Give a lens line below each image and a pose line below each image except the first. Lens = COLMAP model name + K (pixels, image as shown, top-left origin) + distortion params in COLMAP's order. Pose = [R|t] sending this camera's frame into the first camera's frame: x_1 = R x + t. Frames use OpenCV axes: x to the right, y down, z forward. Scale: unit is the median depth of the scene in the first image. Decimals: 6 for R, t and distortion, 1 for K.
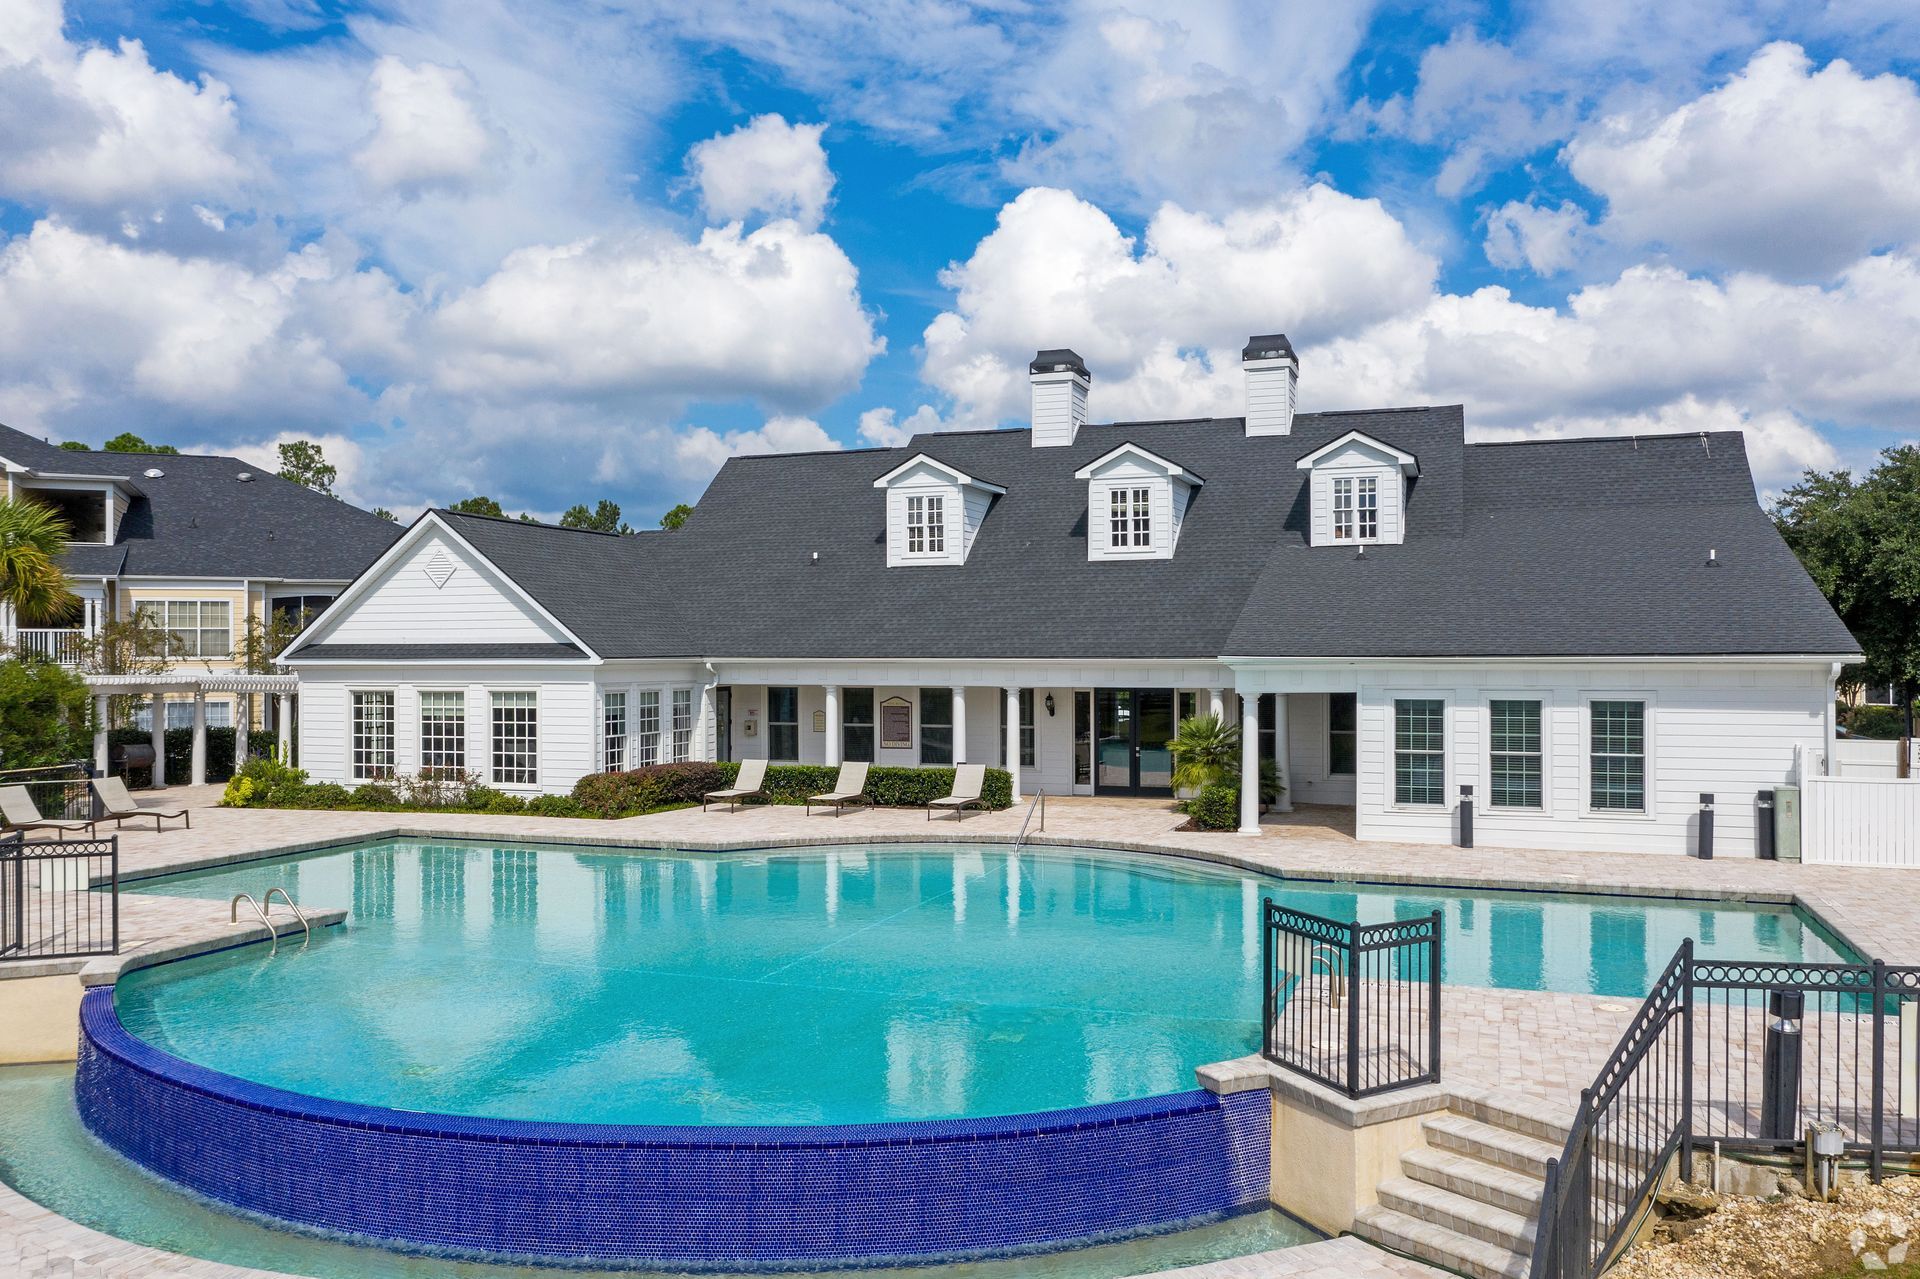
lens RADIAL K [[1487.2, 0, 960.0], [0, 1487.2, 639.5], [0, 0, 1]] dist [0.007348, 0.002643]
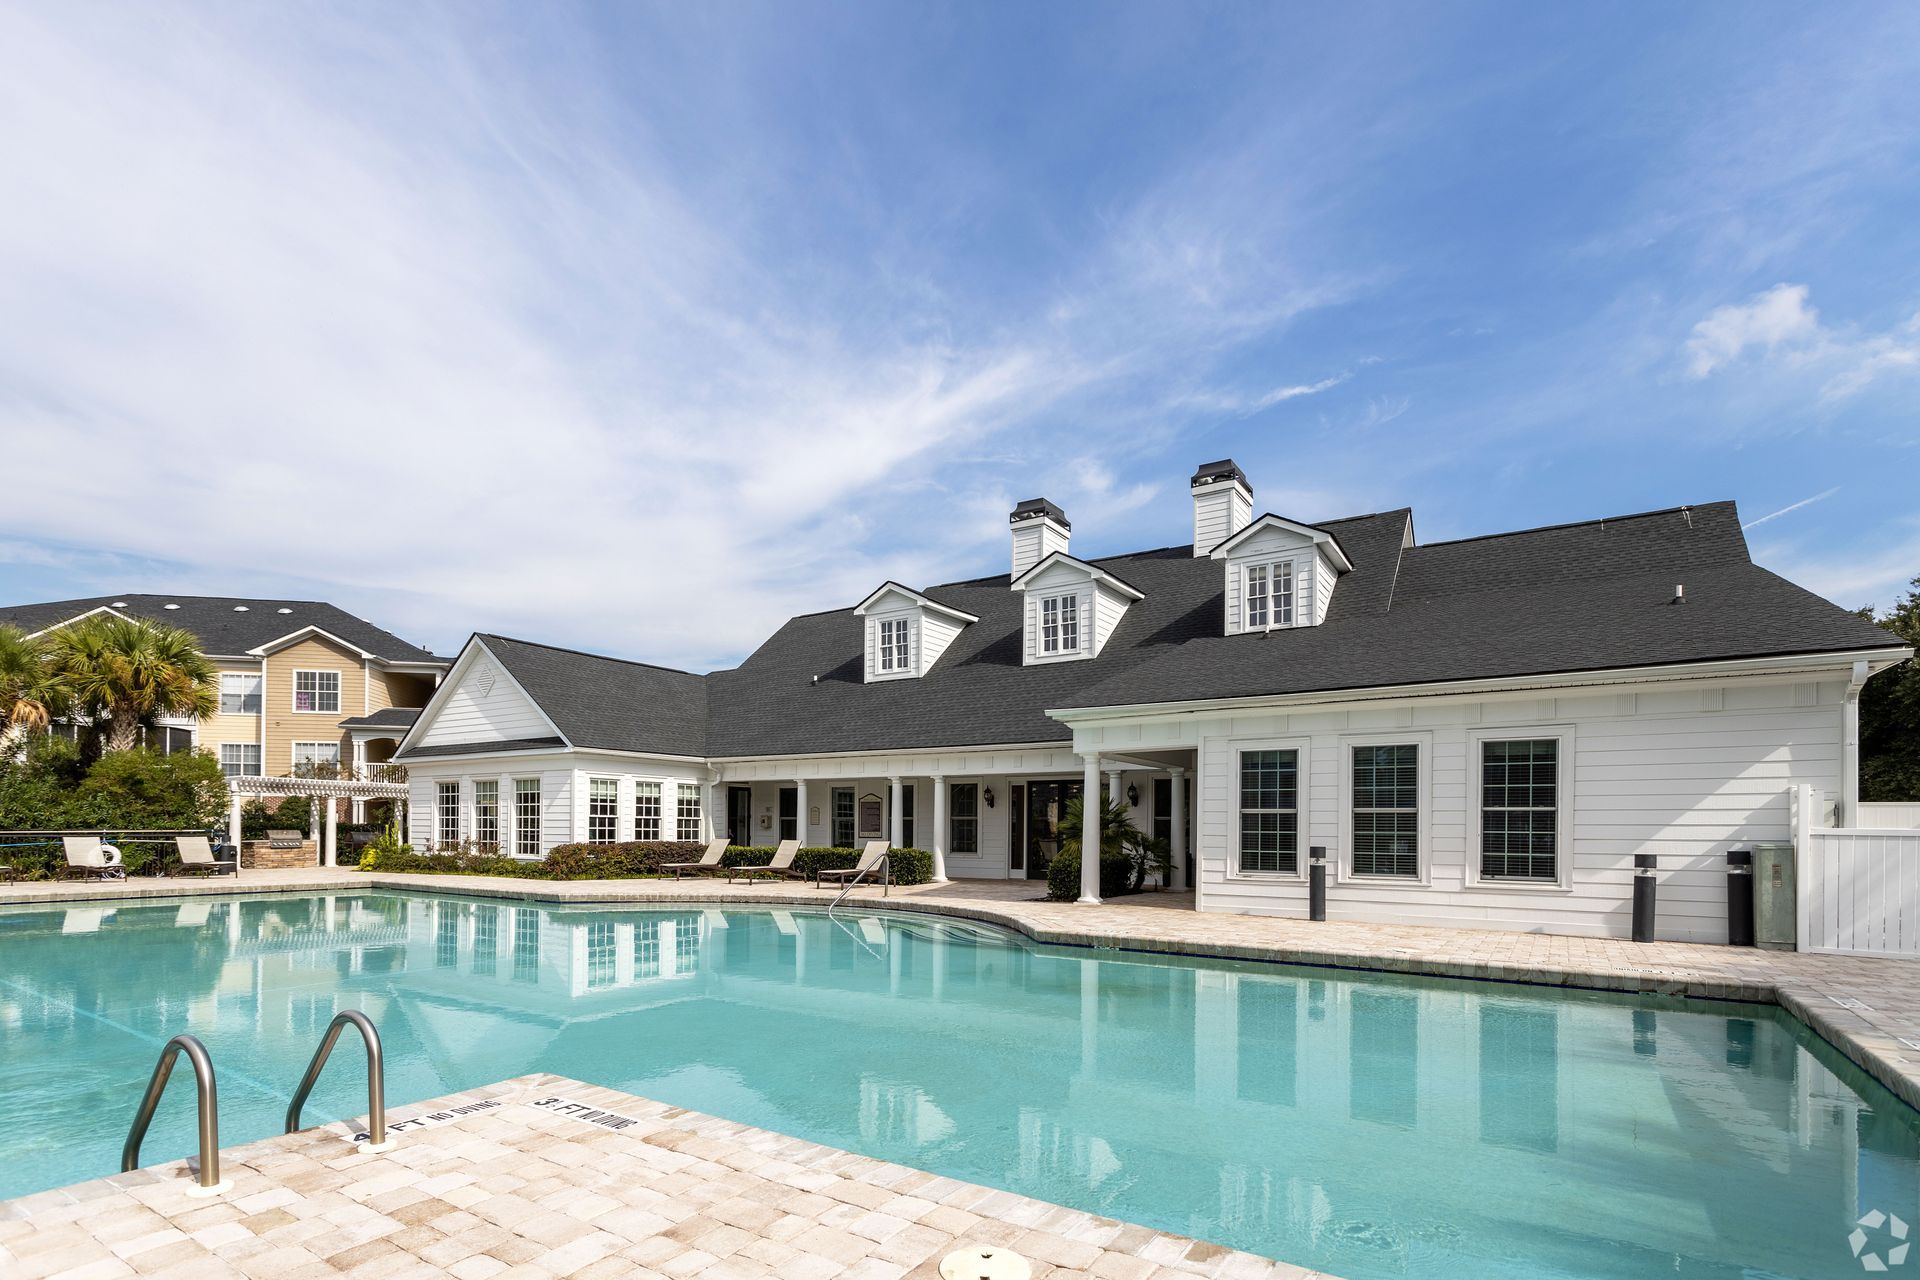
lens RADIAL K [[926.7, 0, 914.5], [0, 926.7, 824.9], [0, 0, 1]] dist [0.001178, 0.000022]
pose [[0.966278, 0.008604, -0.257358, 0.198586], [-0.007542, 0.999958, 0.005115, 0.065794], [0.257391, -0.003002, 0.966303, 0.340741]]
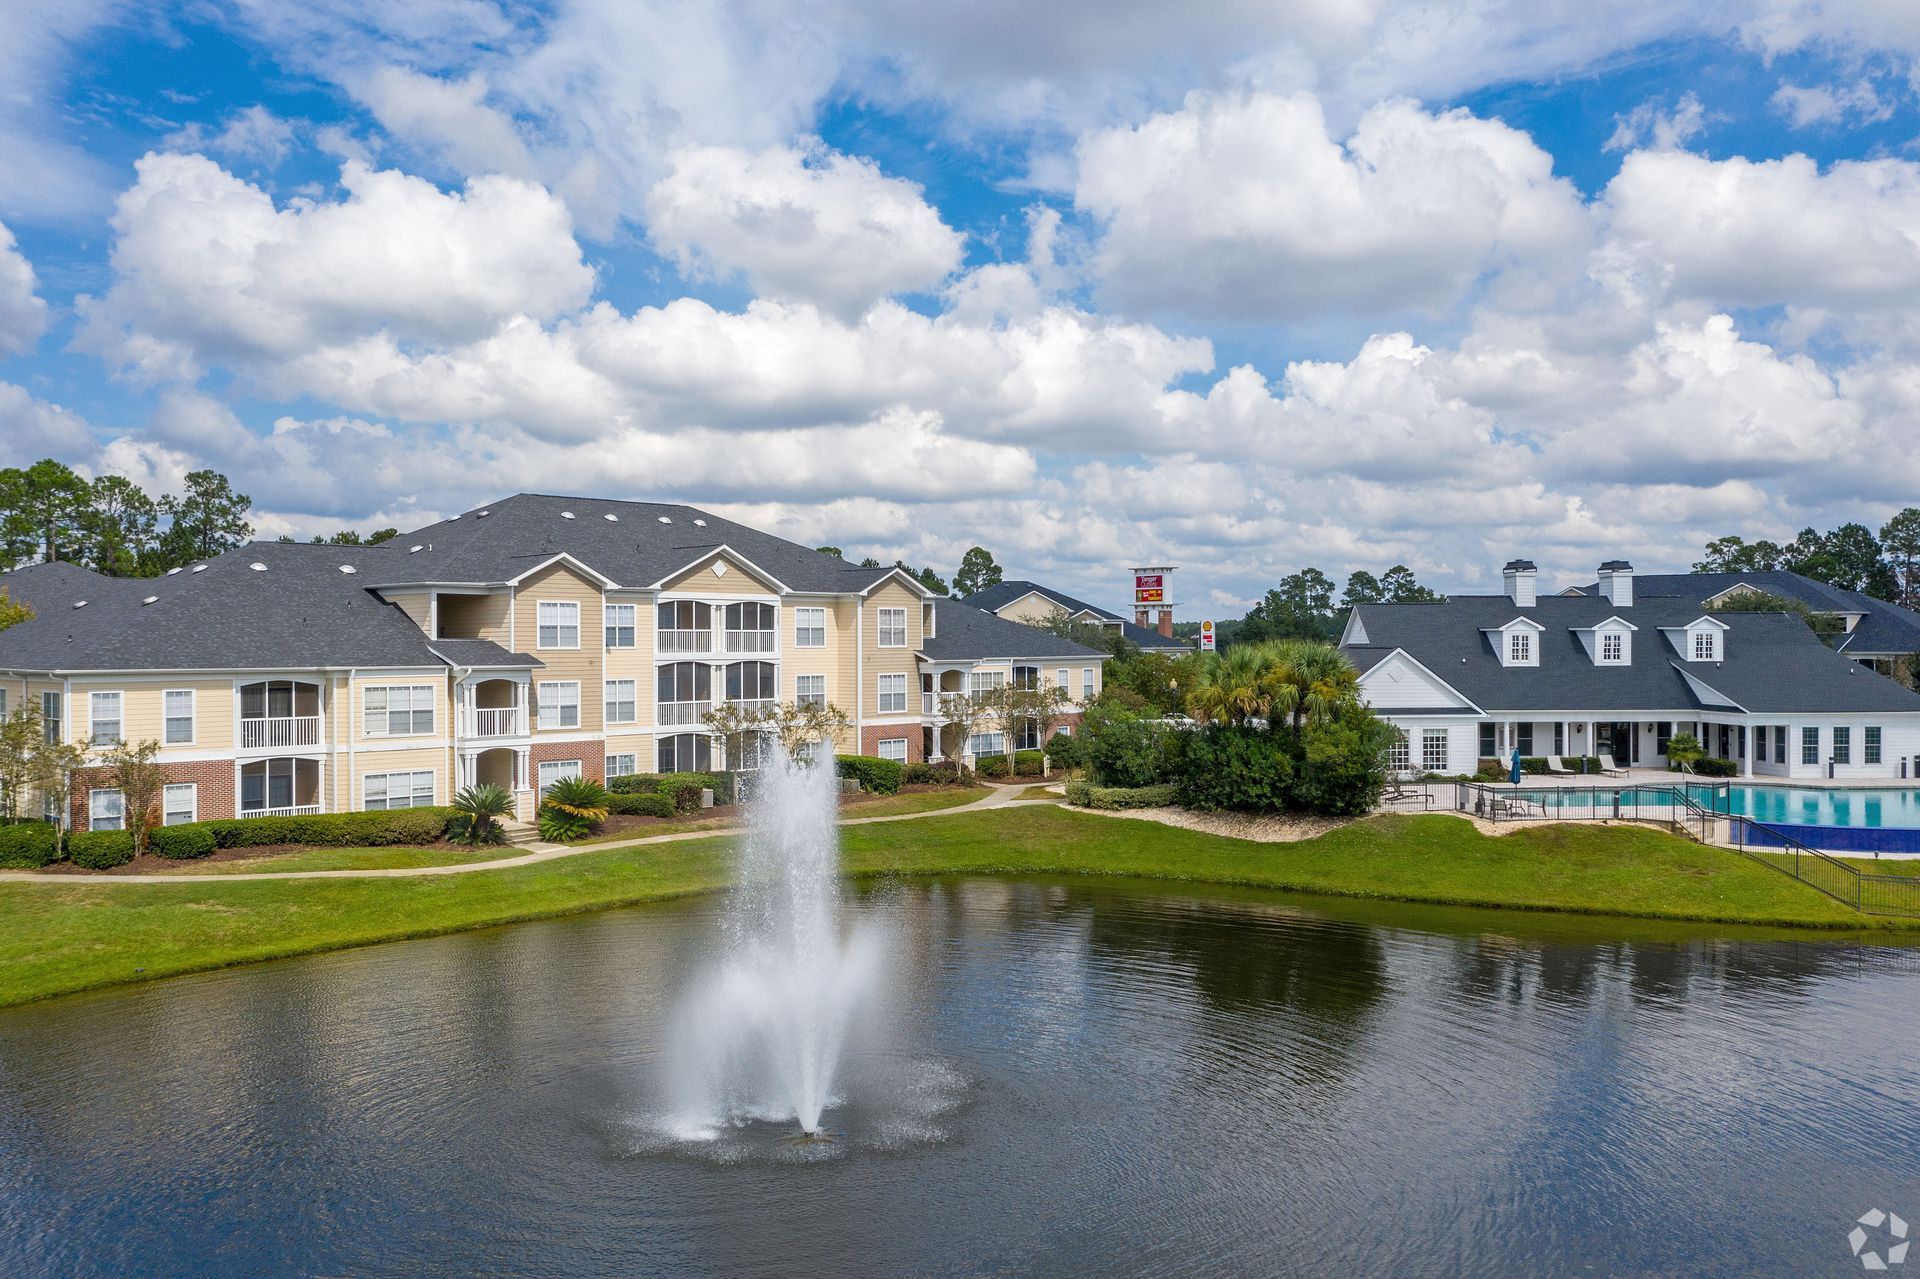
lens RADIAL K [[1543.8, 0, 960.0], [0, 1543.8, 639.5], [0, 0, 1]] dist [-0.011550, 0.061388]
pose [[0.919513, 0.001368, 0.393057, -1.870460], [-0.002914, 0.999990, 0.003335, -0.105397], [-0.393048, -0.004212, 0.919508, -0.858190]]
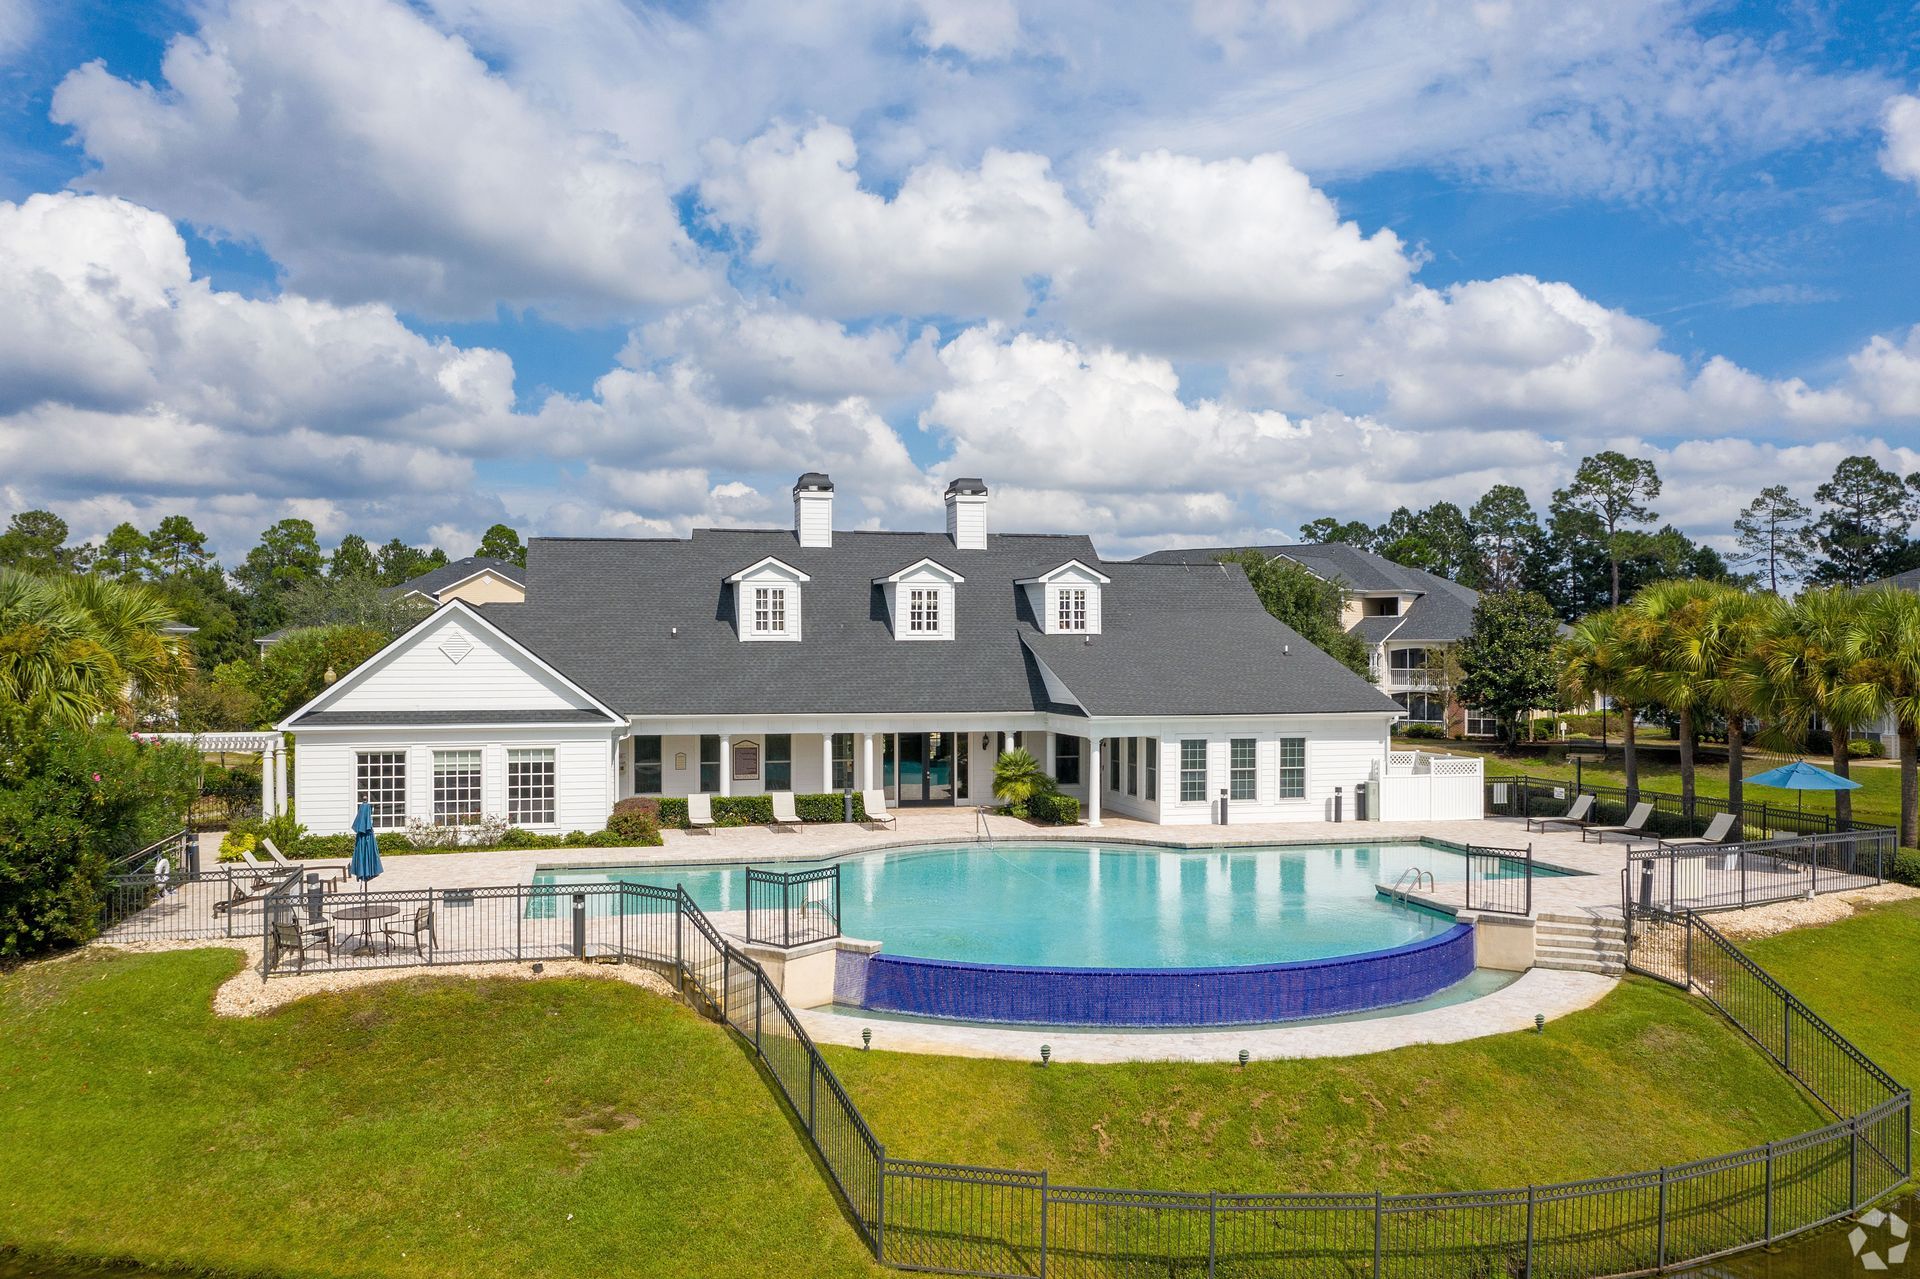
lens RADIAL K [[1556.4, 0, 960.0], [0, 1556.4, 639.5], [0, 0, 1]] dist [0.018938, 0.005288]
pose [[0.835282, 0.006528, 0.549782, -0.709445], [-0.005412, 0.999979, -0.003650, -0.052093], [-0.549794, 0.000074, 0.835300, -0.266187]]
